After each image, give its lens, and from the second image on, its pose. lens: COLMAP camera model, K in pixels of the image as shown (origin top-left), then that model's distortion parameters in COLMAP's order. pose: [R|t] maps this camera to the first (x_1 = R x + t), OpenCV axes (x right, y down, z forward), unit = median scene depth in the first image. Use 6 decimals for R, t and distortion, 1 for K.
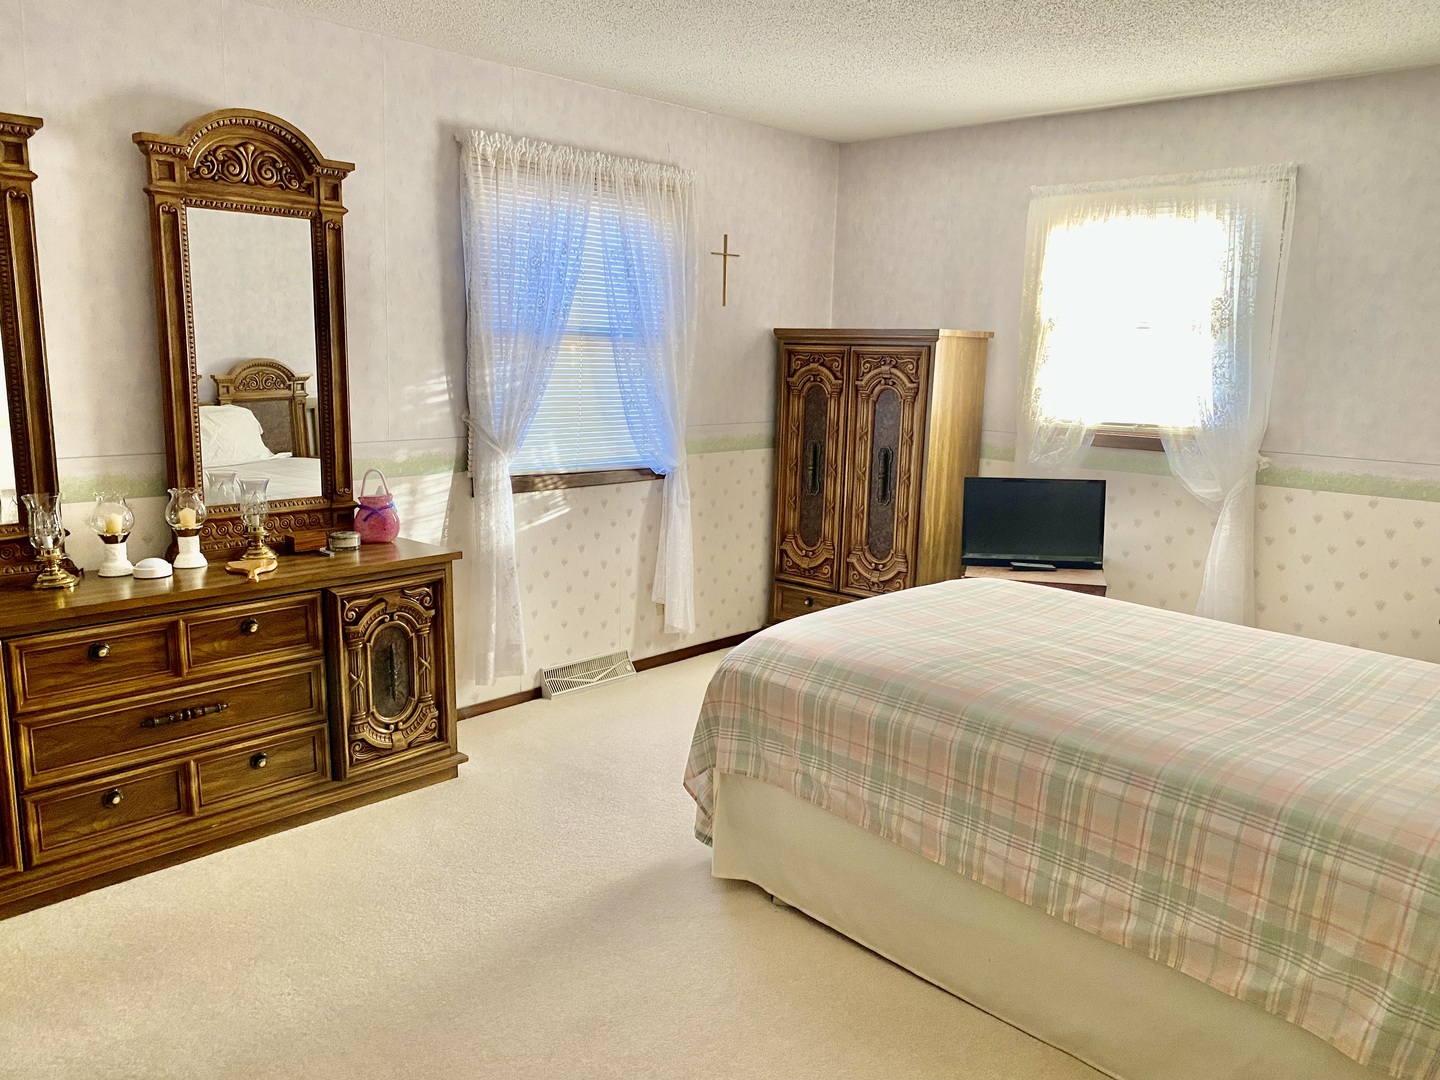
lens RADIAL K [[1112.9, 0, 727.9], [0, 1112.9, 538.1], [0, 0, 1]] dist [0.073746, -0.082122]
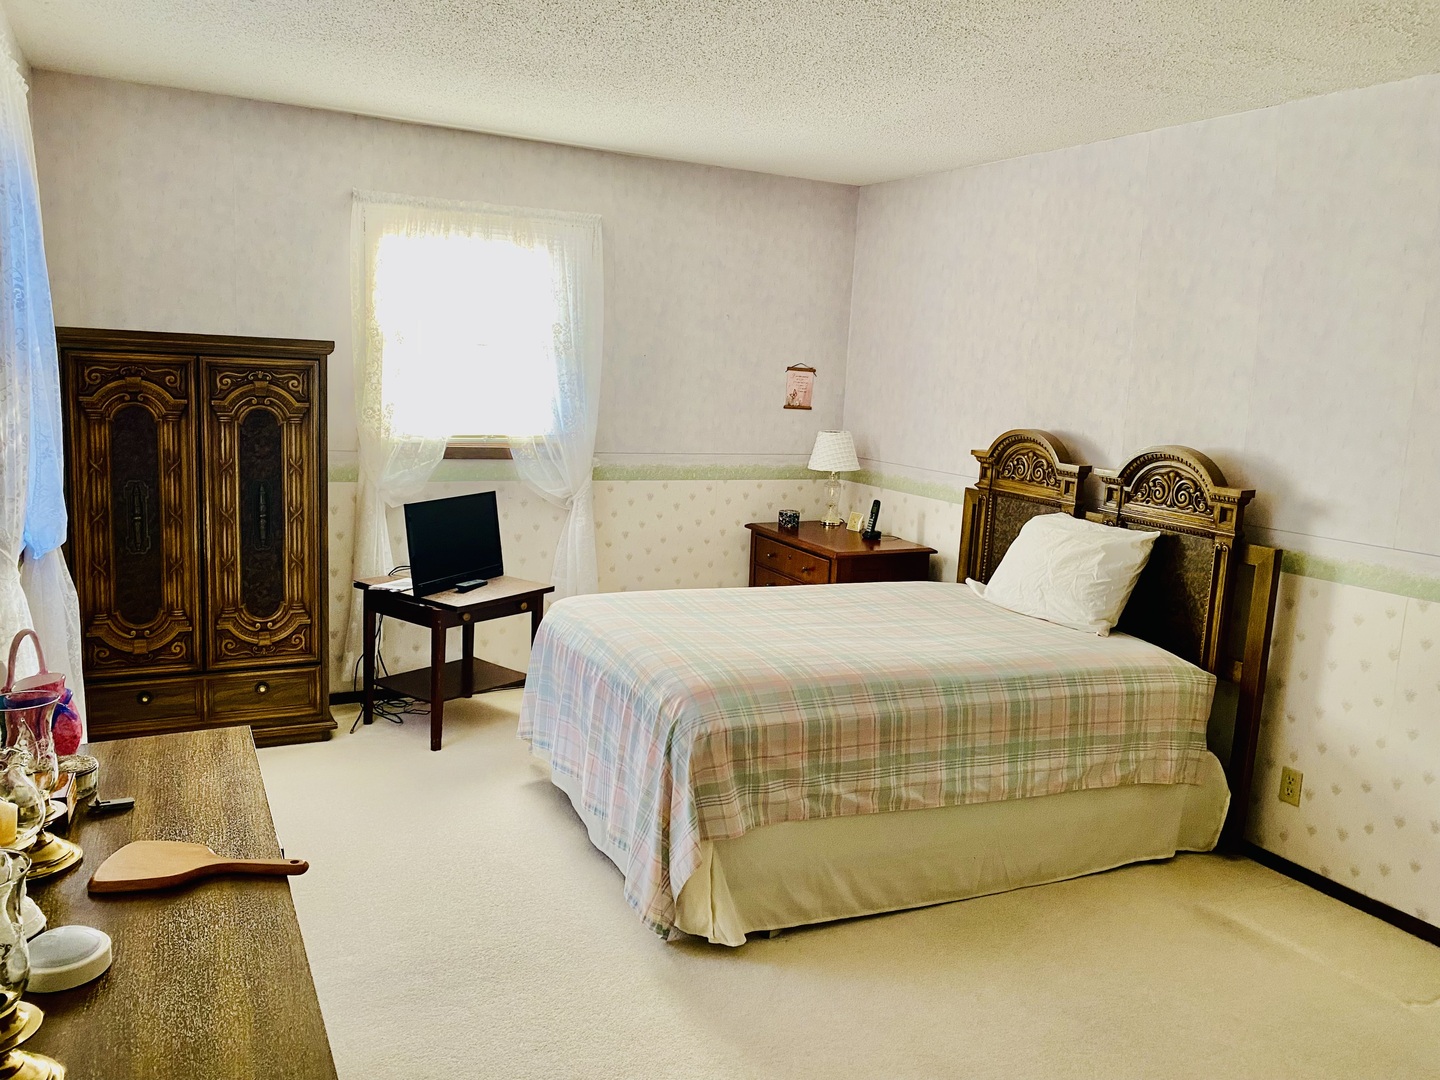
lens RADIAL K [[1112.9, 0, 727.9], [0, 1112.9, 538.1], [0, 0, 1]] dist [0.073746, -0.082122]
pose [[0.327031, -0.152249, 0.932669, -0.575738], [0.124216, 0.985299, 0.117286, -0.103395], [-0.936814, 0.077496, 0.341135, 0.440710]]
